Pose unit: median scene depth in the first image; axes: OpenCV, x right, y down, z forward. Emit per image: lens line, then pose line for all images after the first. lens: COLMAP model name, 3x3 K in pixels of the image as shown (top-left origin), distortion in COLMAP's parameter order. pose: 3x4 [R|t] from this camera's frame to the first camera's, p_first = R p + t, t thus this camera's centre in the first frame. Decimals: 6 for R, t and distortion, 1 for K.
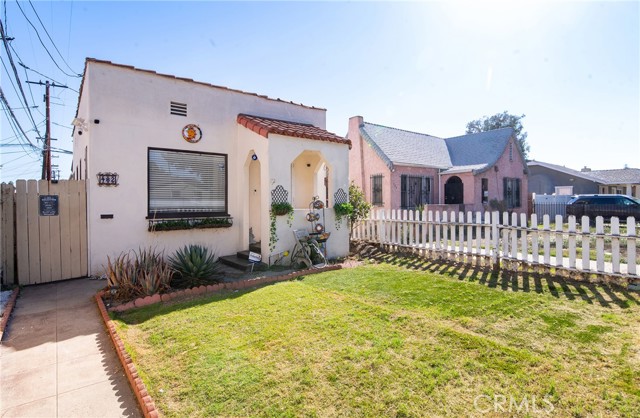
lens RADIAL K [[322.1, 0, 321.1], [0, 322.1, 200.7], [0, 0, 1]] dist [-0.000048, -0.000186]
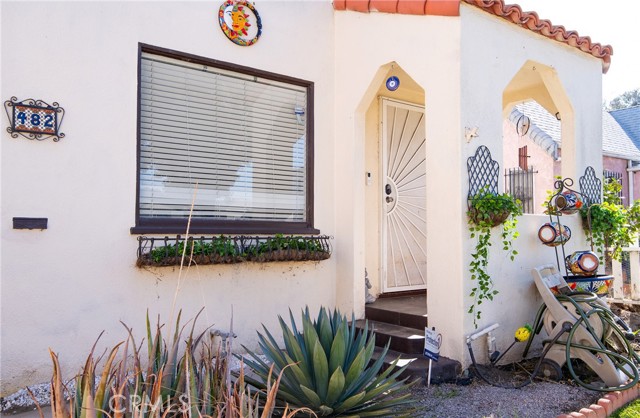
lens RADIAL K [[513.0, 0, 320.0], [0, 513.0, 209.0], [0, 0, 1]] dist [0.006997, 0.006688]
pose [[0.998998, 0.002032, -0.044708, -0.285908], [-0.003846, 0.999171, -0.040536, 0.048680], [0.044588, 0.040667, 0.998177, 0.400054]]
